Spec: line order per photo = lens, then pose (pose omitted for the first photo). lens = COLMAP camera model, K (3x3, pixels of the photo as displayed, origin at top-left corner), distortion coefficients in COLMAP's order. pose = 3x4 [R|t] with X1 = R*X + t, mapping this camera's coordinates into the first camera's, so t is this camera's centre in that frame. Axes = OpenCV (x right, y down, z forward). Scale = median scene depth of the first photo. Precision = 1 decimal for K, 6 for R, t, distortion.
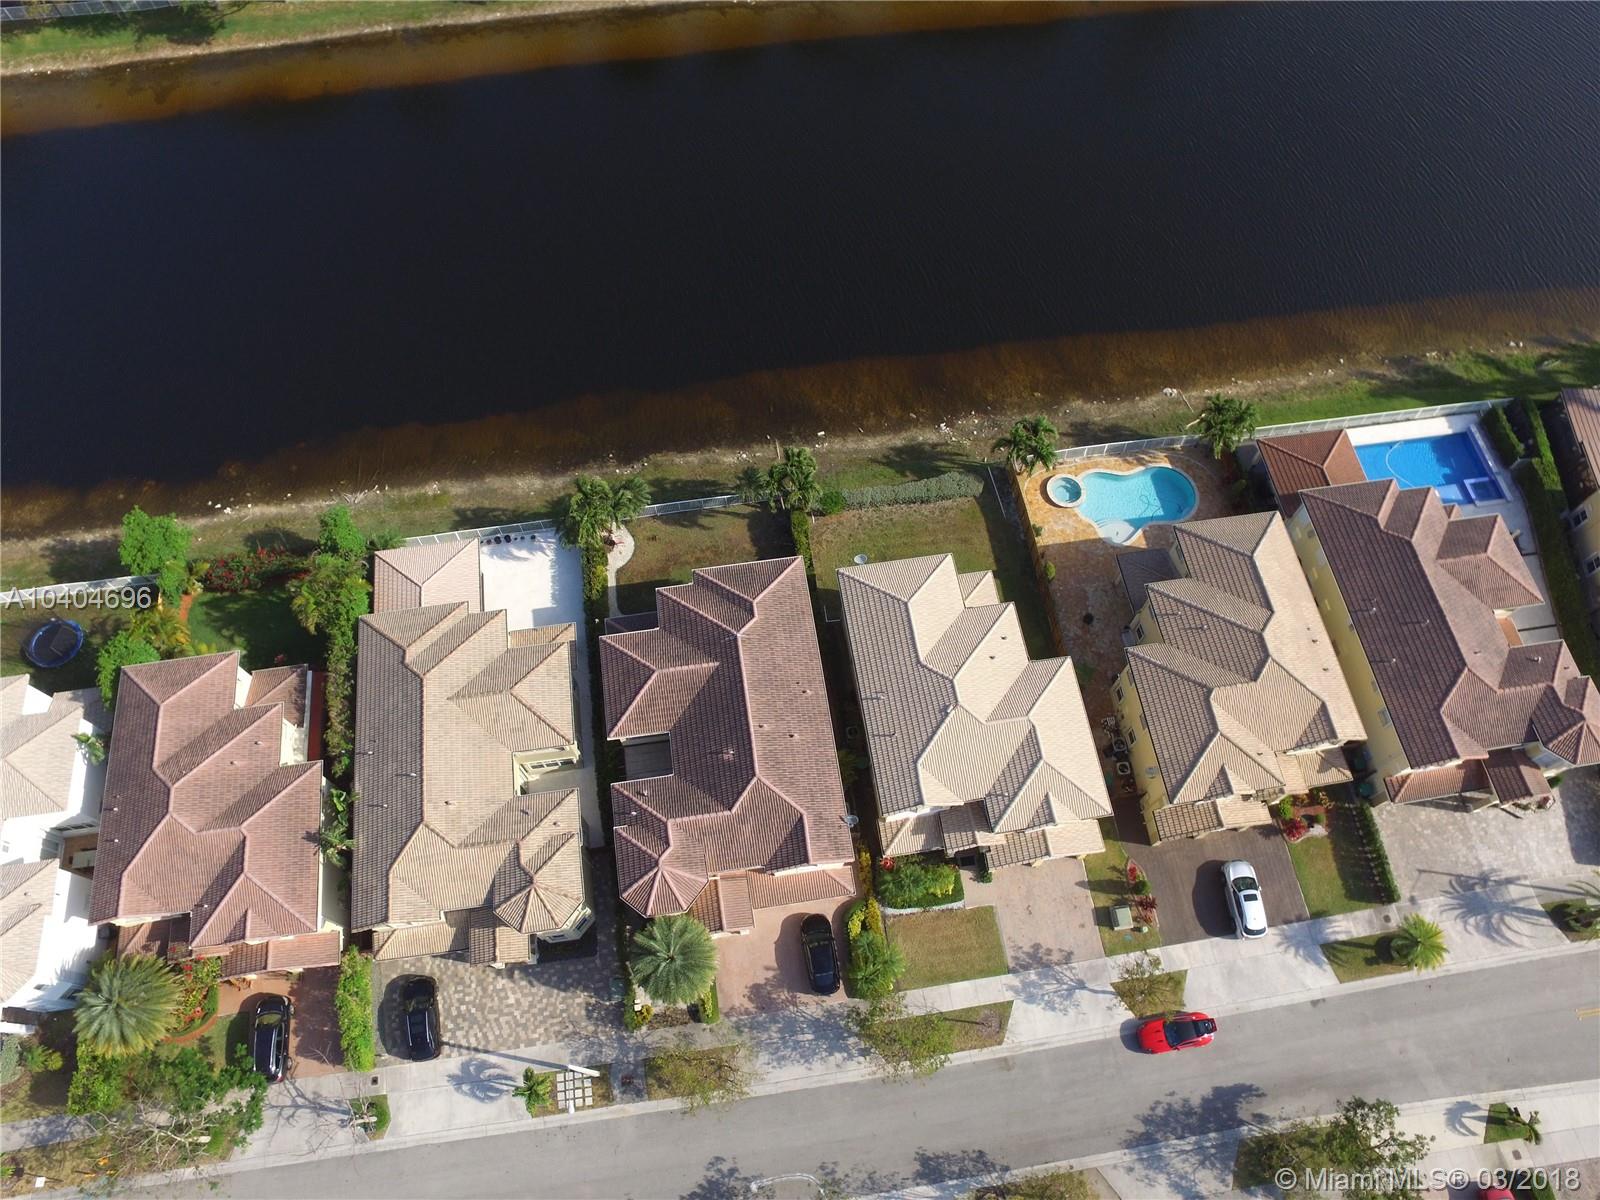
lens RADIAL K [[1075.0, 0, 794.2], [0, 1075.0, 607.4], [0, 0, 1]] dist [-0.125015, 0.092182]
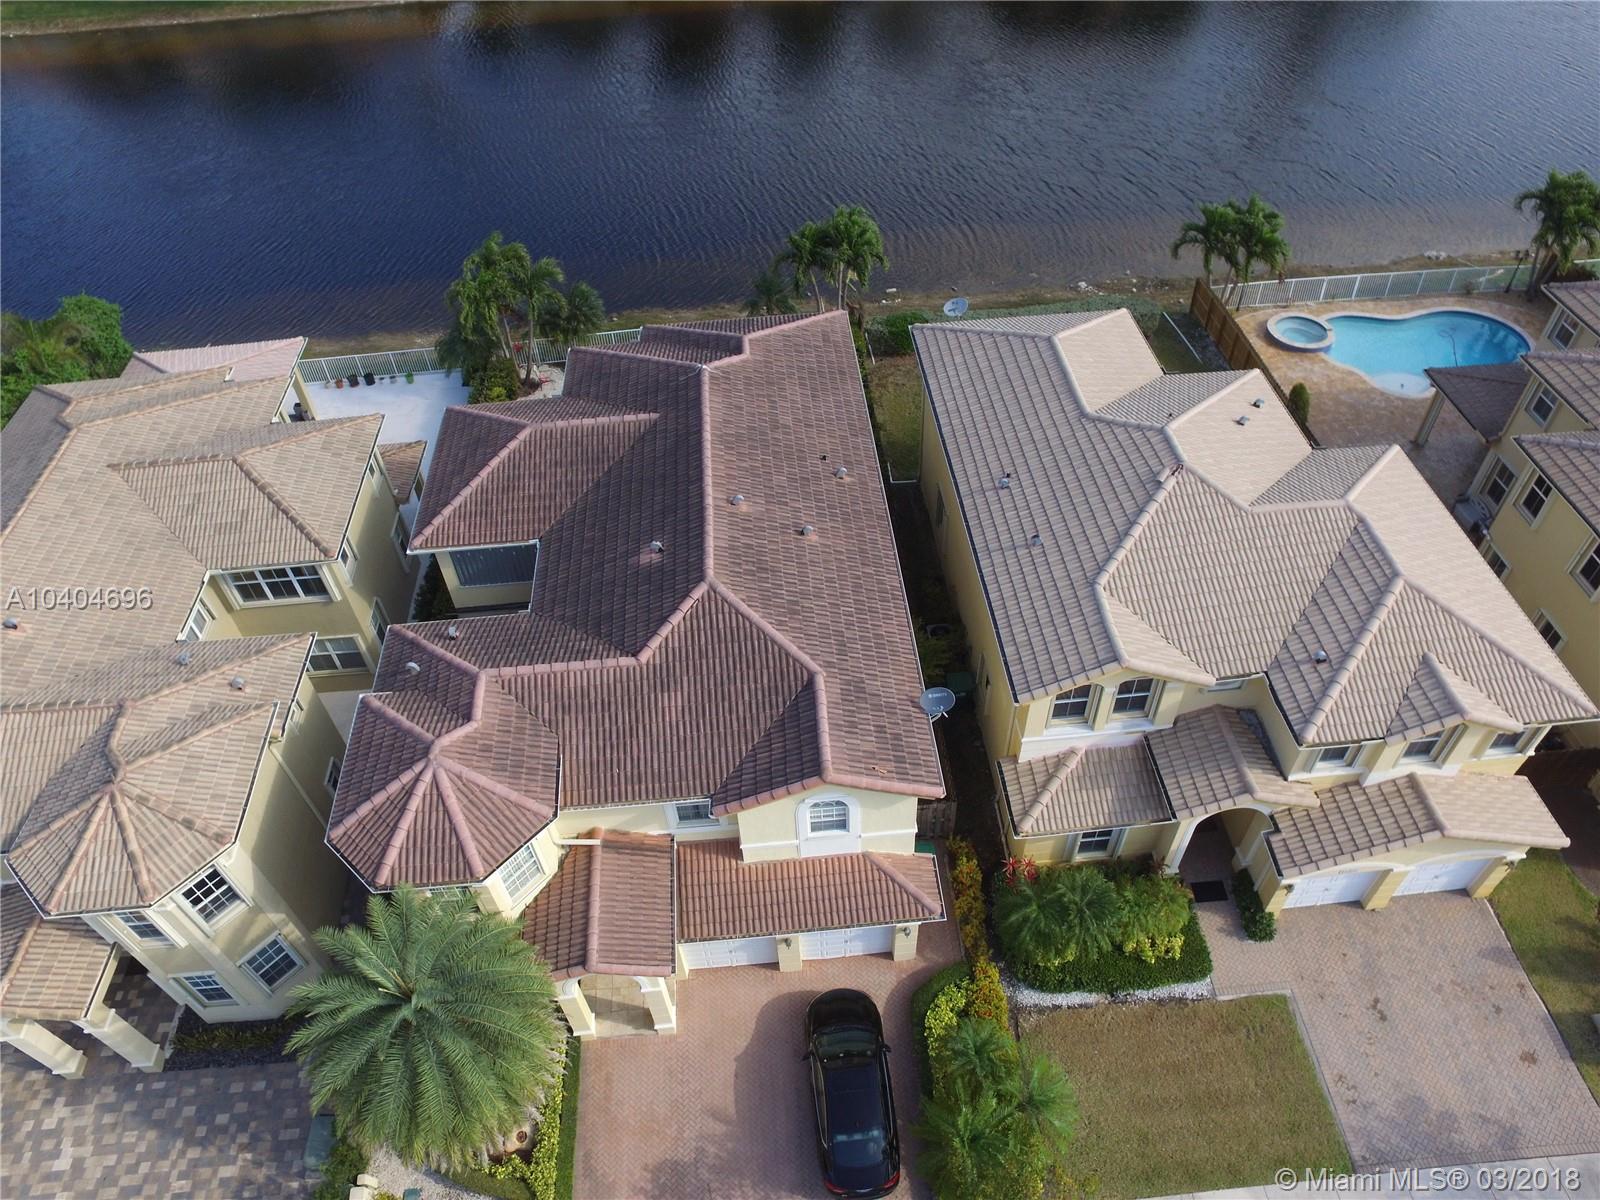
lens RADIAL K [[1076.1, 0, 793.5], [0, 1076.1, 605.3], [0, 0, 1]] dist [-0.125715, 0.092809]
pose [[0.996436, 0.025597, -0.080369, 0.030044], [-0.048932, 0.951542, -0.303601, 0.276830], [0.068703, 0.306452, 0.949403, 0.582220]]
